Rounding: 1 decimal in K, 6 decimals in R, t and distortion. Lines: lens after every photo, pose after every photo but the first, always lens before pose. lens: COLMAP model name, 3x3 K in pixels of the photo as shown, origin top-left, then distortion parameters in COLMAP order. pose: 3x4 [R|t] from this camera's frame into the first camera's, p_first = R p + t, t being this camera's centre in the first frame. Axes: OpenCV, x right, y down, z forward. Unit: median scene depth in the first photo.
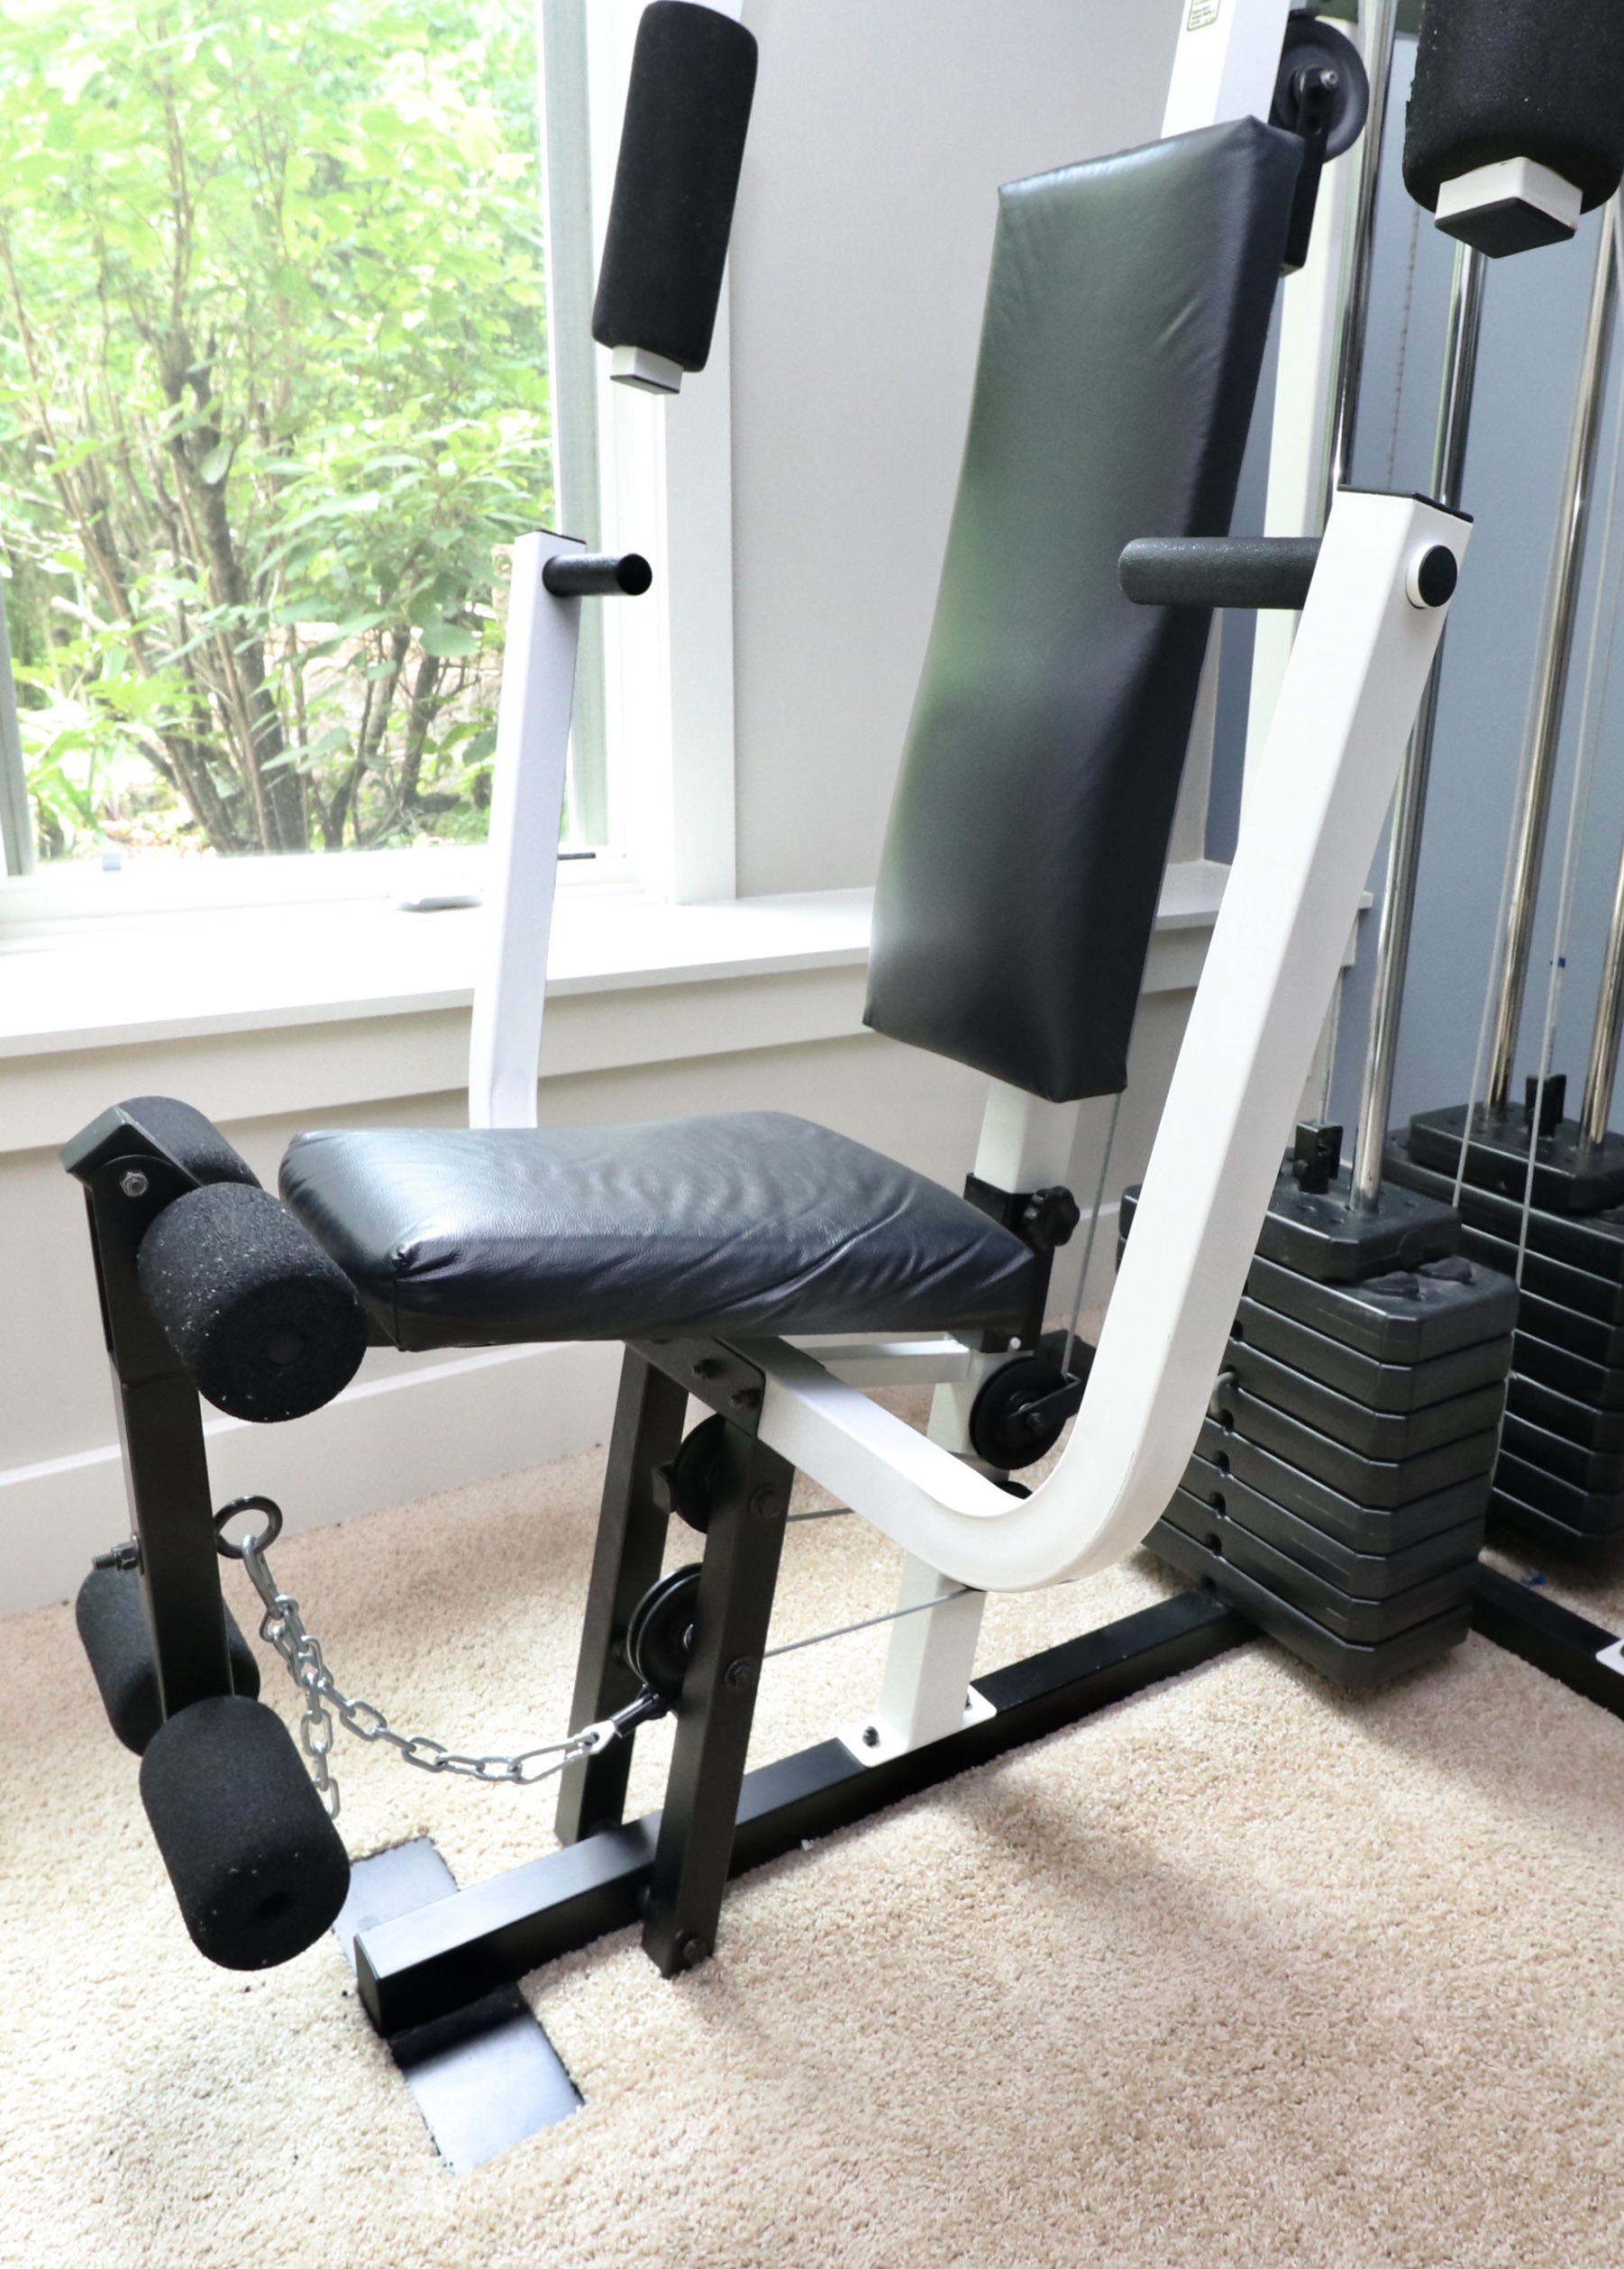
lens RADIAL K [[1670.9, 0, 1000.0], [0, 1670.9, 1136.6], [0, 0, 1]] dist [-0.000791, -0.007665]
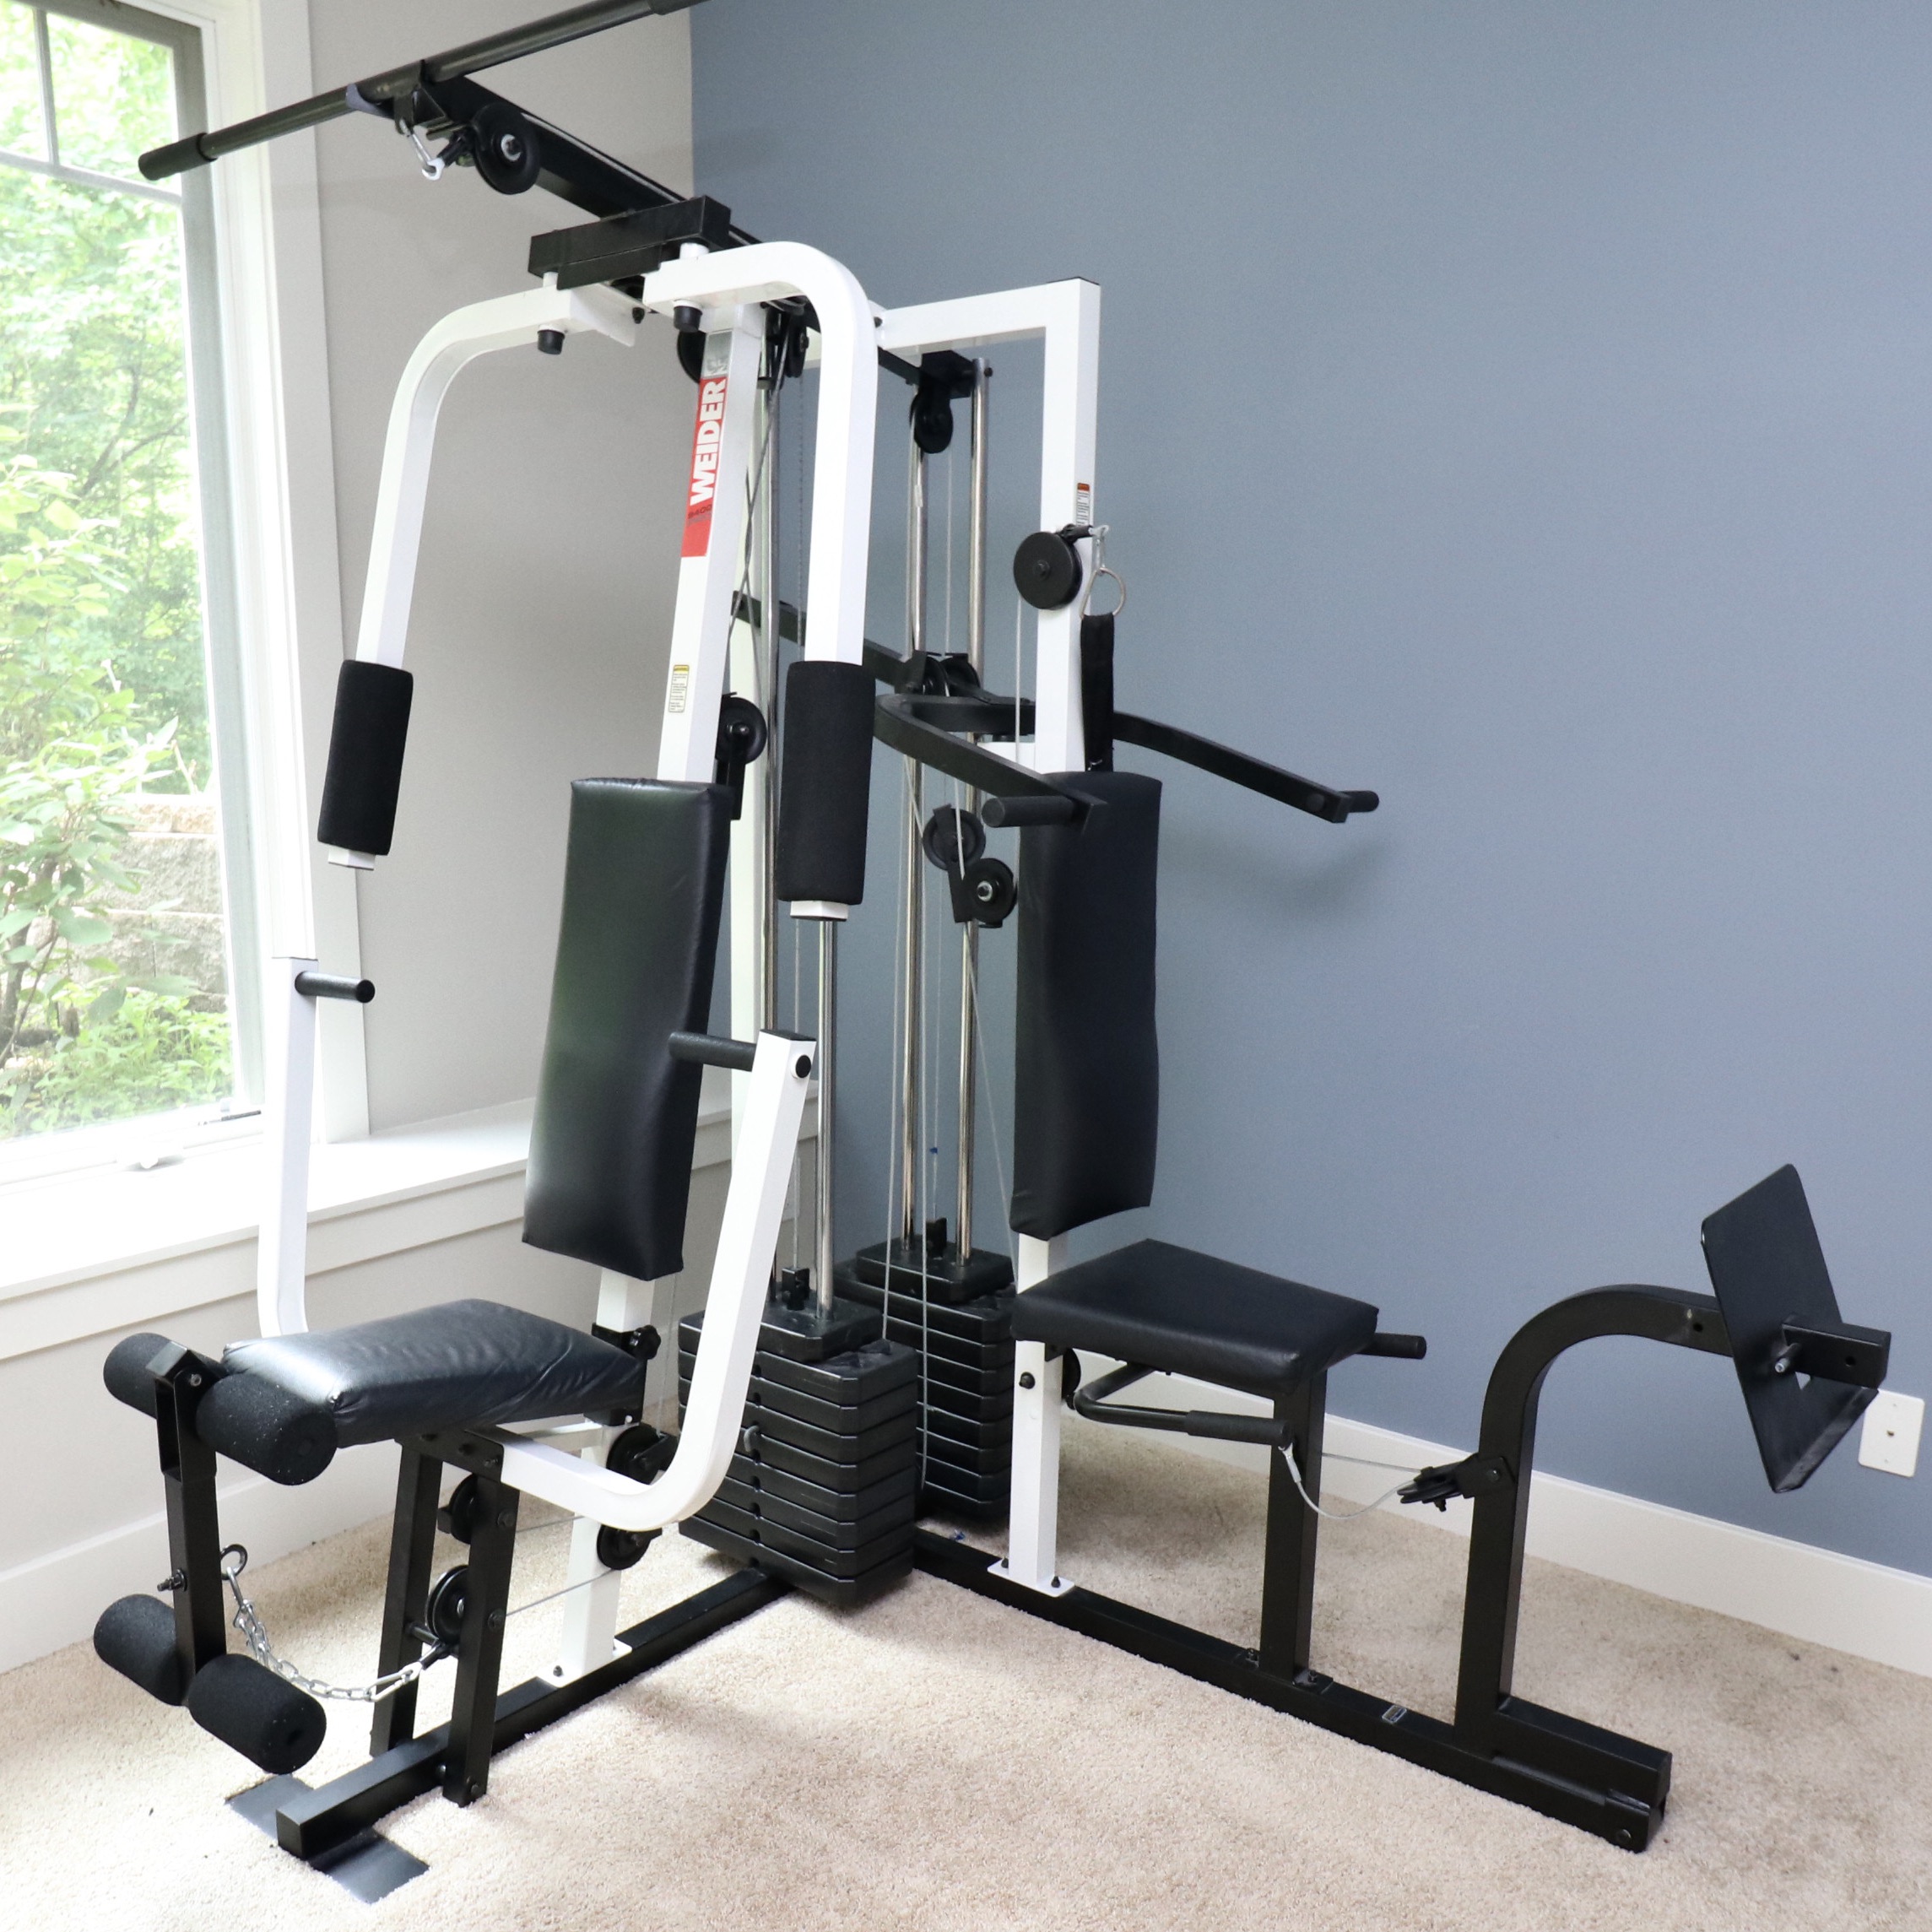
lens RADIAL K [[1774.0, 0, 956.8], [0, 1774.0, 1061.6], [0, 0, 1]] dist [0.001621, -0.010632]
pose [[0.963364, -0.073473, 0.257936, -0.112043], [0.098356, 0.991522, -0.084916, -0.054240], [-0.249510, 0.107174, 0.962423, -0.904046]]
